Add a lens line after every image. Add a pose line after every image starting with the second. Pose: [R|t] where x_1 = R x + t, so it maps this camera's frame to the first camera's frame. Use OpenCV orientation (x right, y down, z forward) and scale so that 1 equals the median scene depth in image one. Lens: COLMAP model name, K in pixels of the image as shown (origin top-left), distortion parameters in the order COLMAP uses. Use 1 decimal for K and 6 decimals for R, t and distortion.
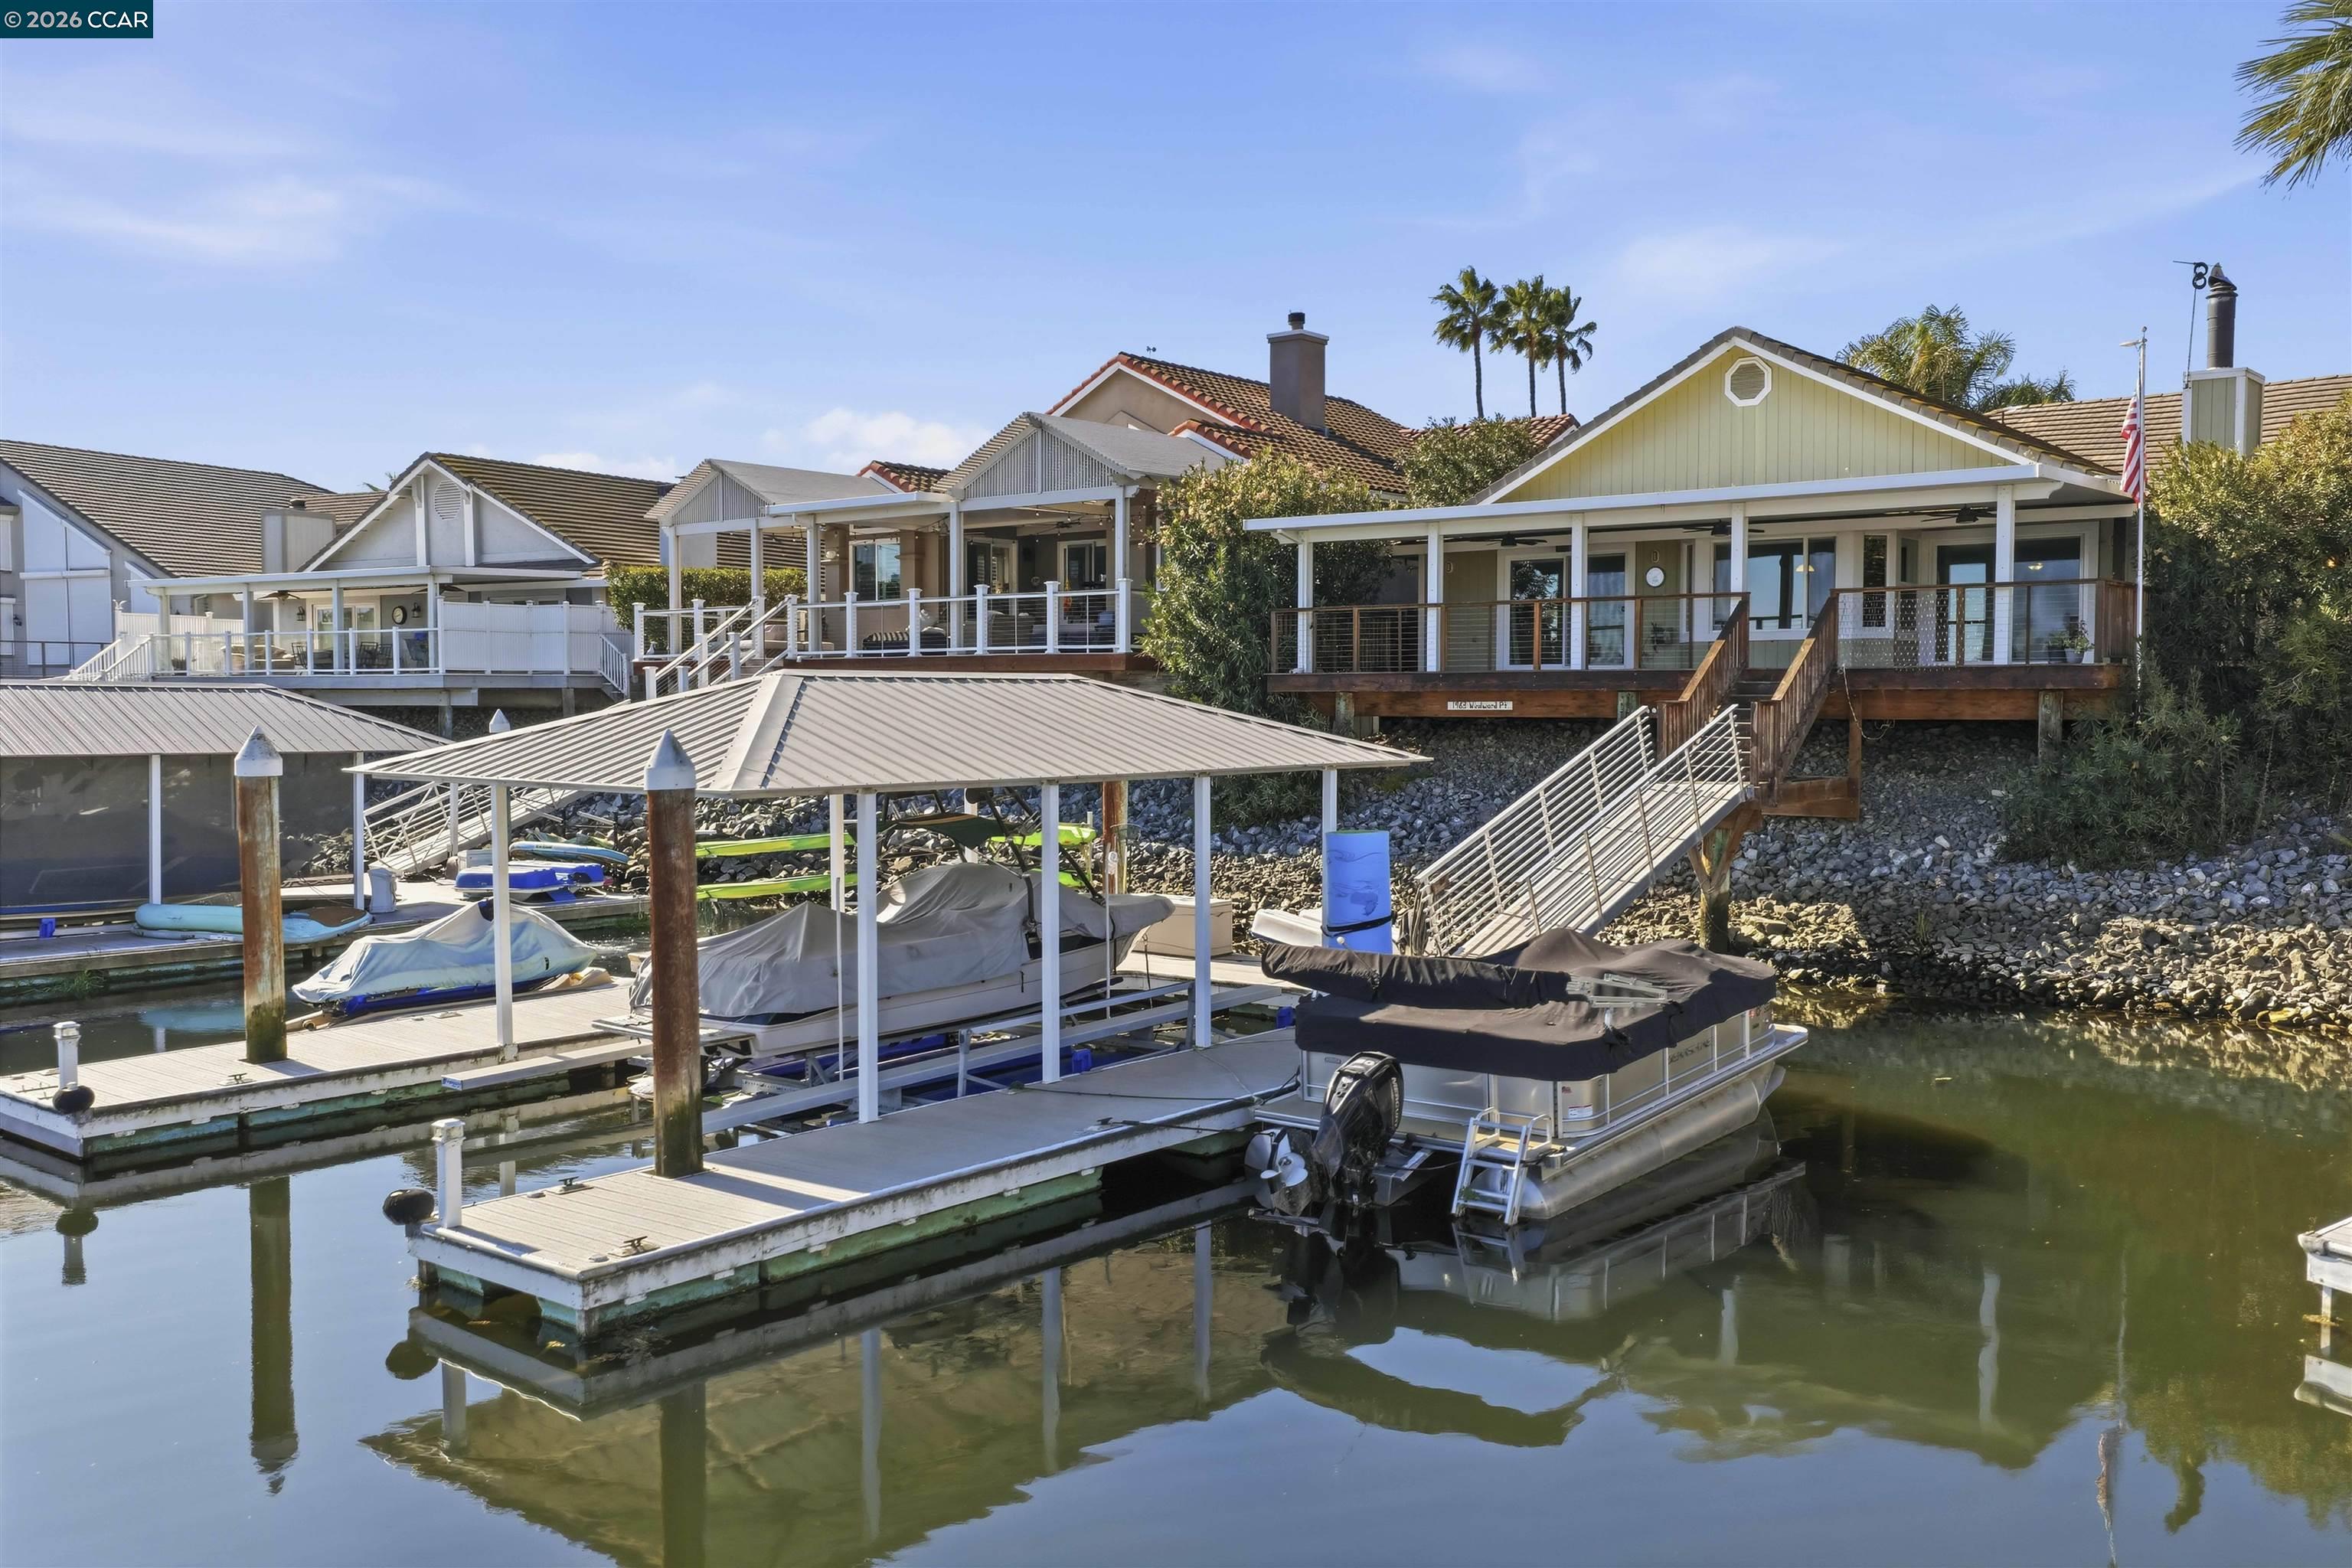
lens RADIAL K [[1960.4, 0, 1182.2], [0, 1960.4, 792.9], [0, 0, 1]] dist [-0.010225, 0.043711]
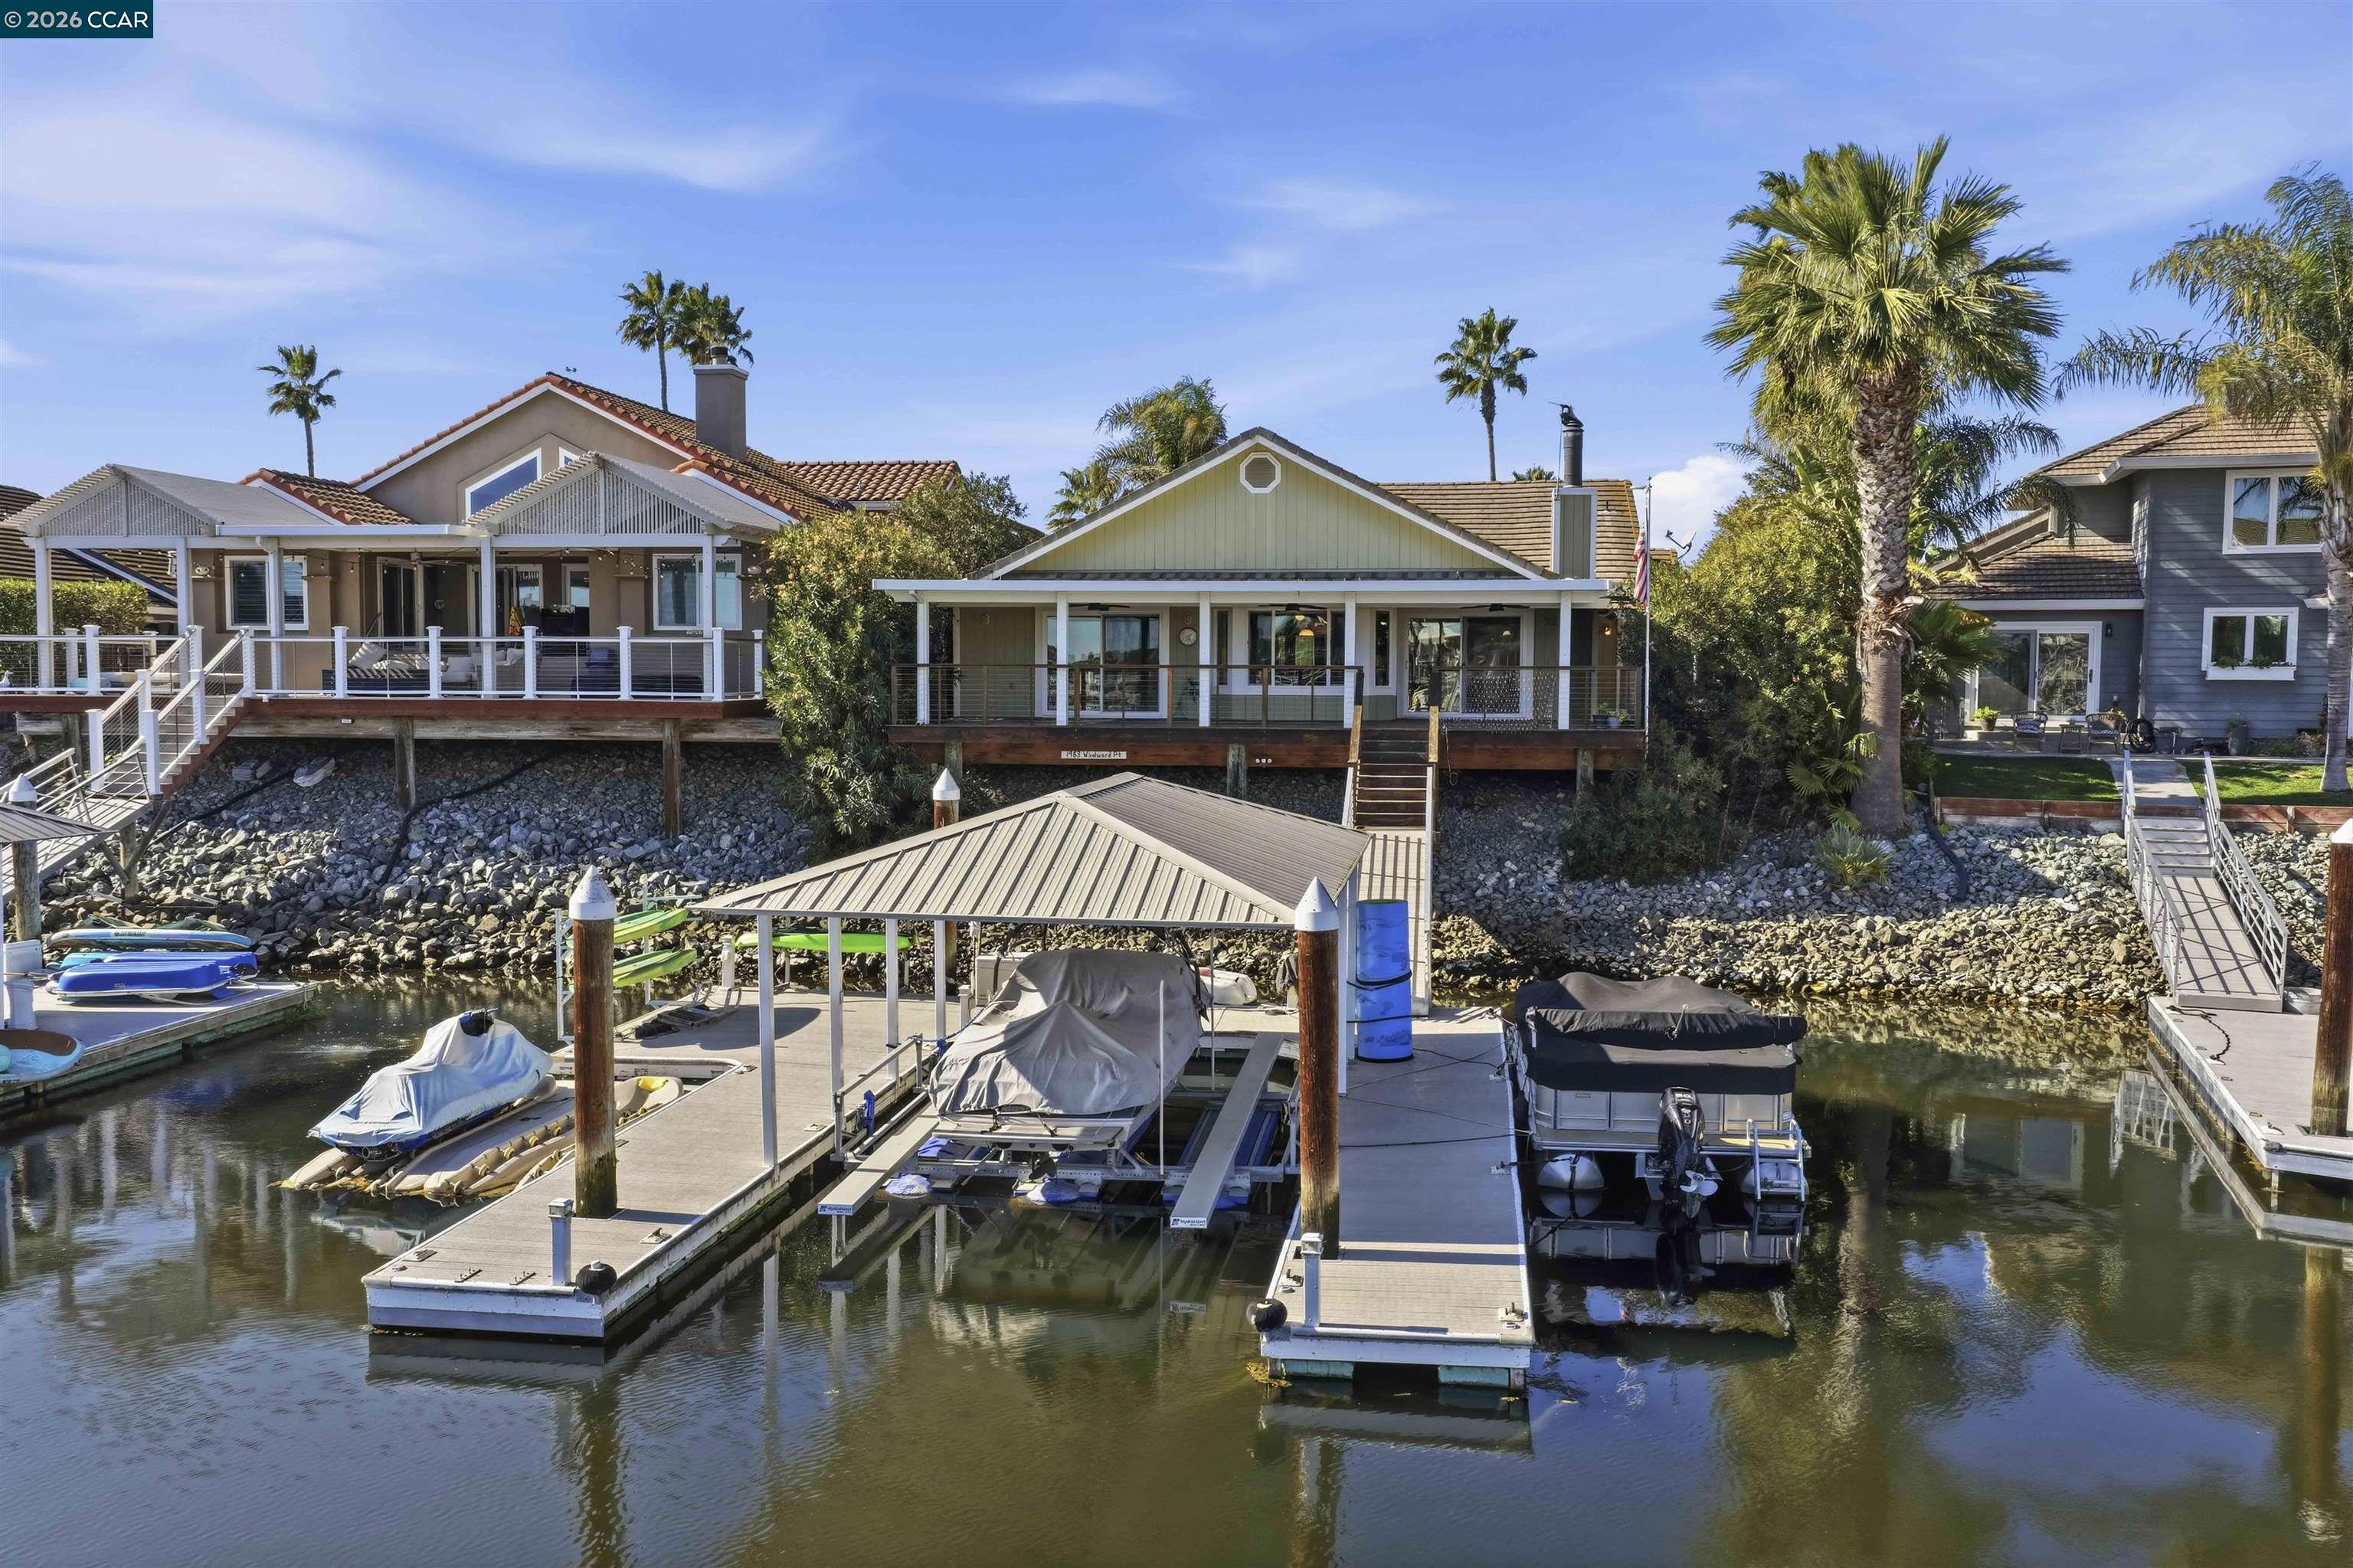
lens RADIAL K [[1961.3, 0, 1182.7], [0, 1961.3, 792.9], [0, 0, 1]] dist [-0.010225, 0.043711]
pose [[0.854859, -0.027852, 0.518113, -0.382530], [0.019974, 0.999585, 0.020778, -0.044675], [-0.518477, -0.007414, 0.855060, 0.016165]]
